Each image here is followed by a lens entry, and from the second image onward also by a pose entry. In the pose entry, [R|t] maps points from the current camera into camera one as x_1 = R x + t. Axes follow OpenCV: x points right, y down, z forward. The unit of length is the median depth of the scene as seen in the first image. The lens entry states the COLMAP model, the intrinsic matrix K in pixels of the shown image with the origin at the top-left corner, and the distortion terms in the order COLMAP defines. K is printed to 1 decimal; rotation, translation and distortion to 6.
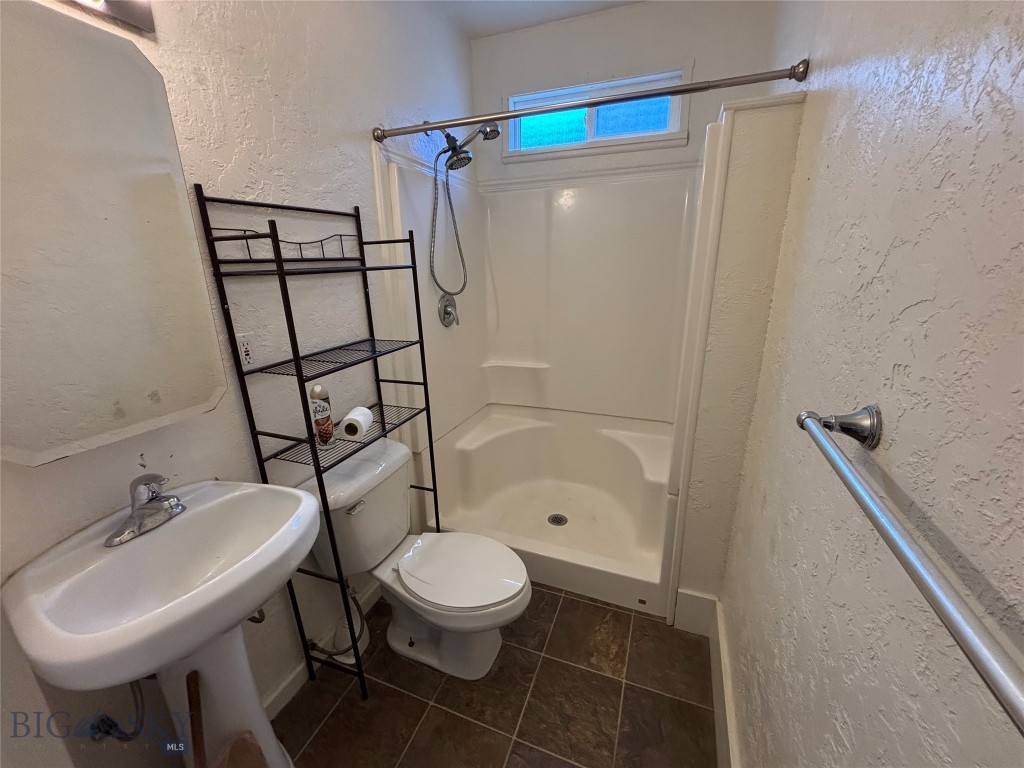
lens RADIAL K [[410.9, 0, 512.7], [0, 410.9, 379.9], [0, 0, 1]] dist [0.011150, 0.000124]
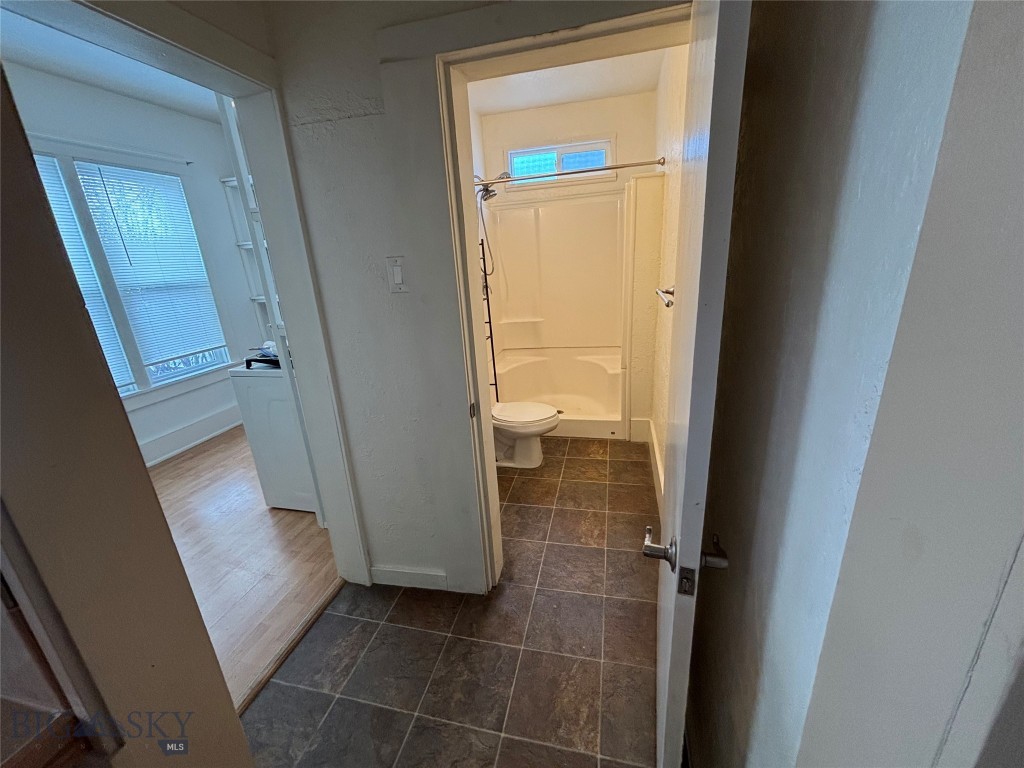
lens RADIAL K [[410.9, 0, 510.2], [0, 410.9, 384.0], [0, 0, 1]] dist [0.011150, 0.000124]
pose [[0.989655, -0.089937, 0.111776, -0.330896], [0.087433, 0.995801, 0.027115, 0.226695], [-0.113745, -0.017062, 0.993363, -0.782123]]
